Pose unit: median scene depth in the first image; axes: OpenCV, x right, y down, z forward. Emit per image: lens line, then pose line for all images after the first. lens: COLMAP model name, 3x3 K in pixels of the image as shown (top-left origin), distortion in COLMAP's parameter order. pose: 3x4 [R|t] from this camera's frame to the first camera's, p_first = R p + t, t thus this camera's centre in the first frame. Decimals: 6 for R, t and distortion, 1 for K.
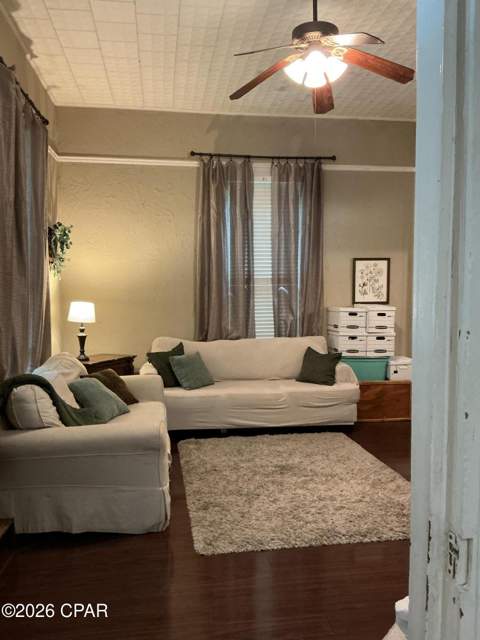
lens RADIAL K [[535.8, 0, 243.2], [0, 535.8, 318.1], [0, 0, 1]] dist [0.116155, -0.240726]
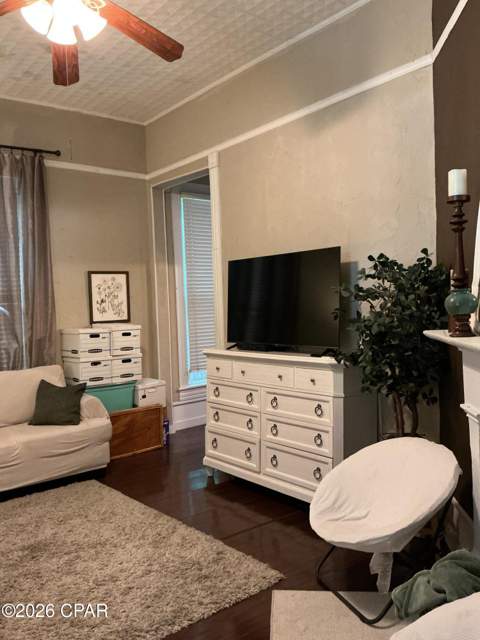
lens RADIAL K [[535.8, 0, 243.2], [0, 535.8, 318.1], [0, 0, 1]] dist [0.116155, -0.240726]
pose [[0.855426, -0.045356, 0.515936, -0.035536], [0.062246, 0.997941, -0.015475, -0.007482], [-0.514172, 0.045353, 0.856487, 0.138960]]
